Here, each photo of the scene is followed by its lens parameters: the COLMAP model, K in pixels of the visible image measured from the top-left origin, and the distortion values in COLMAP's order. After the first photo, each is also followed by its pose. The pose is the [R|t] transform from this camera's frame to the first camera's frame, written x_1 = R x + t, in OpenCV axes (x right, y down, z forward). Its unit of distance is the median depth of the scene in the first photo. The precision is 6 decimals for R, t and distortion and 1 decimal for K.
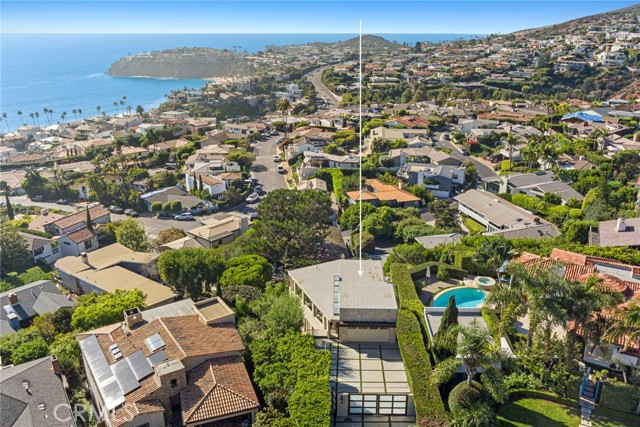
lens RADIAL K [[492.5, 0, 321.6], [0, 492.5, 200.9], [0, 0, 1]] dist [-0.047683, -0.002906]
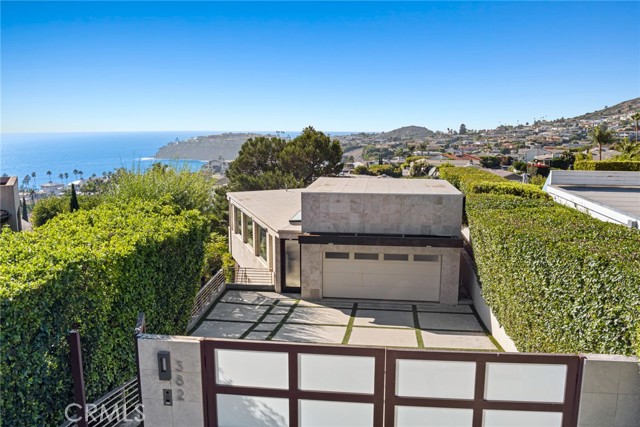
lens RADIAL K [[492.2, 0, 320.0], [0, 492.2, 213.5], [0, 0, 1]] dist [-0.051157, -0.003467]
pose [[0.995696, 0.013703, -0.091660, 0.014800], [-0.028662, 0.986054, -0.163939, 0.051565], [0.088136, 0.165860, 0.982203, 0.113600]]
